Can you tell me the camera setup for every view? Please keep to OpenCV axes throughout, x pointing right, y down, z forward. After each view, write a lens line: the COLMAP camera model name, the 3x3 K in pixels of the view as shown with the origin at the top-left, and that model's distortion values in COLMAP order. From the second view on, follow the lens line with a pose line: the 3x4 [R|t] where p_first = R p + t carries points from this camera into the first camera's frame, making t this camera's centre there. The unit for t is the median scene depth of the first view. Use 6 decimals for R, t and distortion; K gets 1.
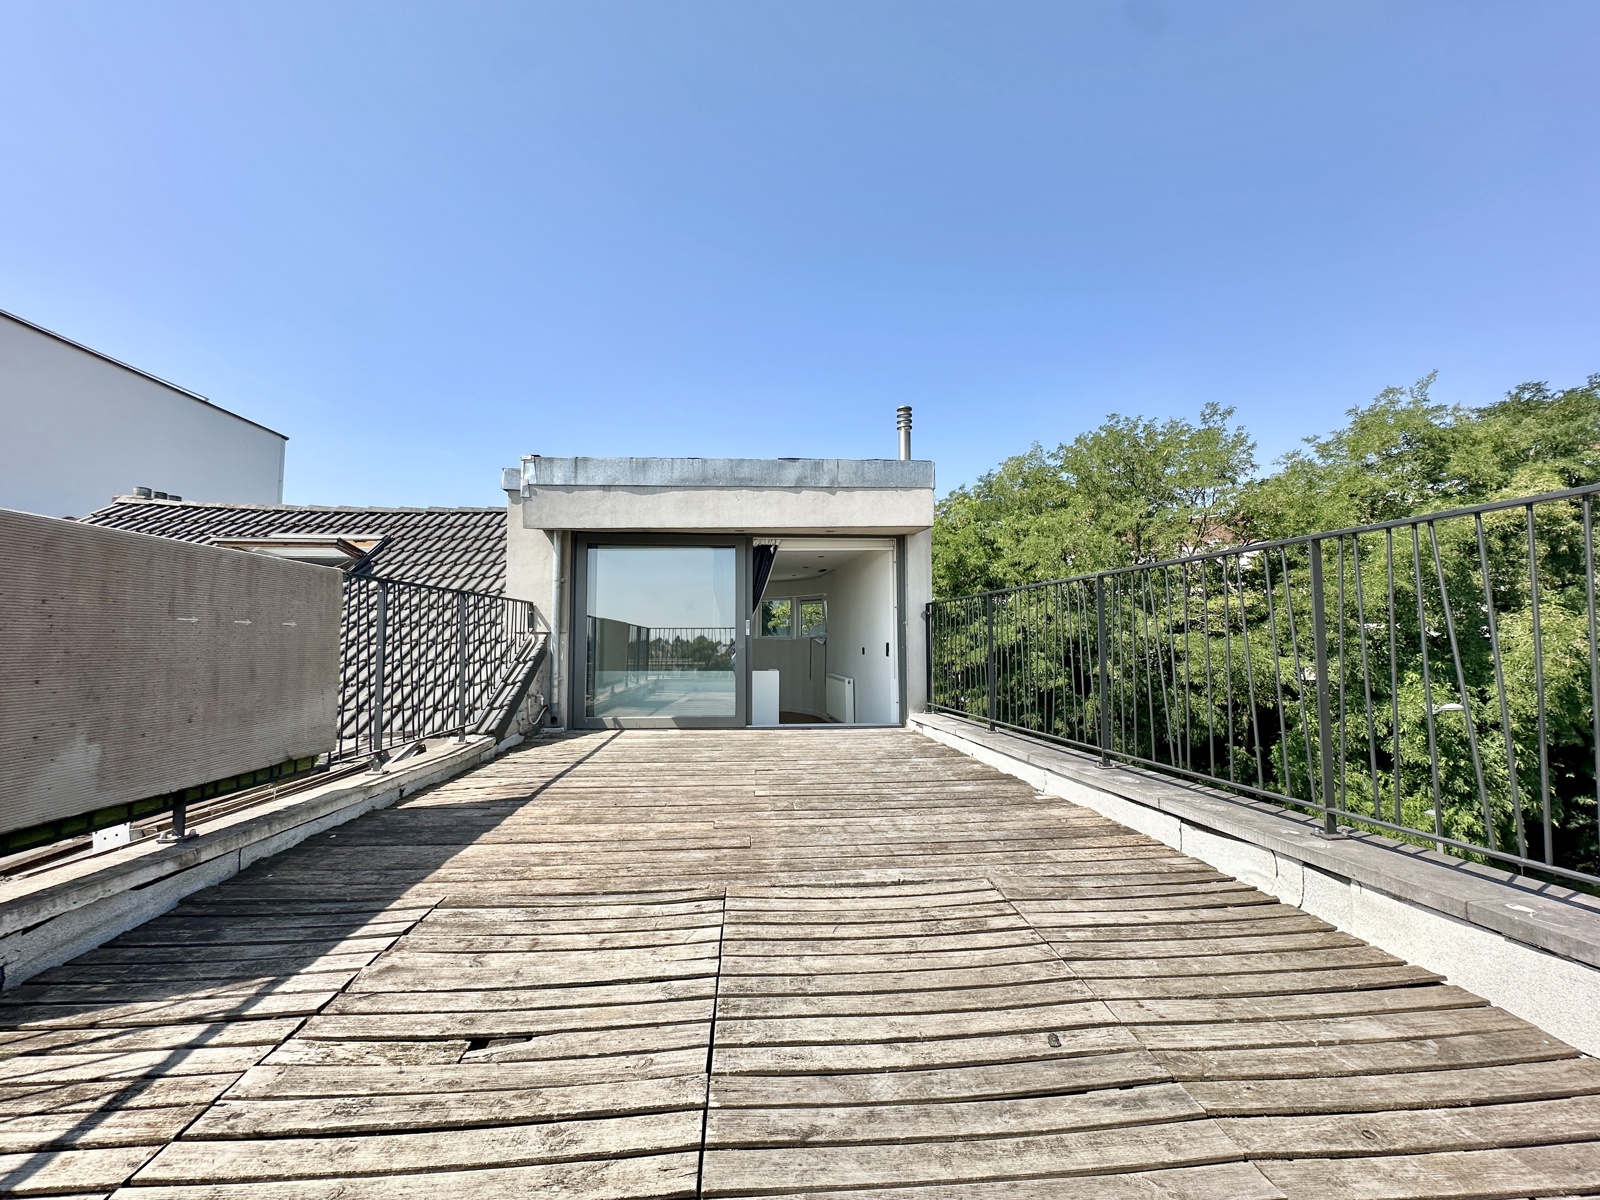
lens RADIAL K [[638.8, 0, 793.5], [0, 638.8, 603.0], [0, 0, 1]] dist [-0.002748, 0.000677]
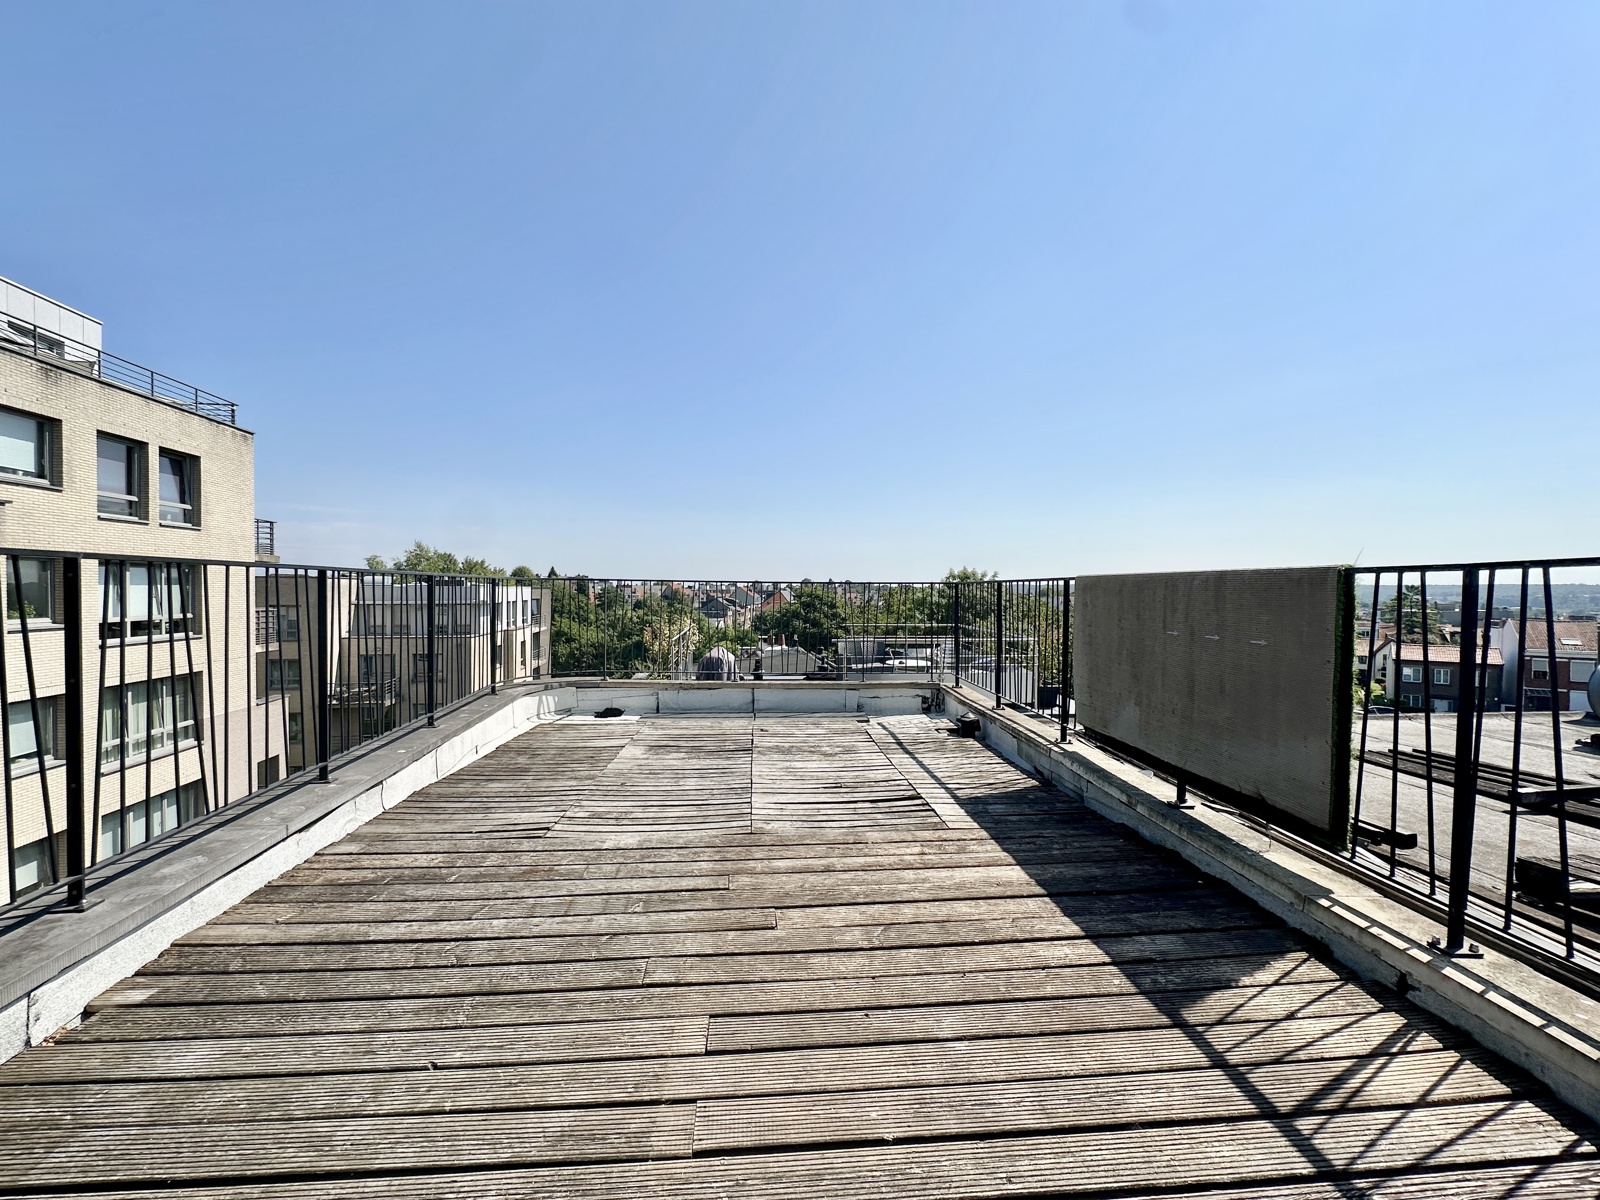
lens RADIAL K [[638.8, 0, 796.4], [0, 638.8, 604.7], [0, 0, 1]] dist [-0.002748, 0.000677]
pose [[-0.999981, -0.005346, -0.003218, -0.212930], [-0.005202, 0.999052, -0.043230, 0.031445], [0.003447, -0.043212, -0.999060, 2.589253]]
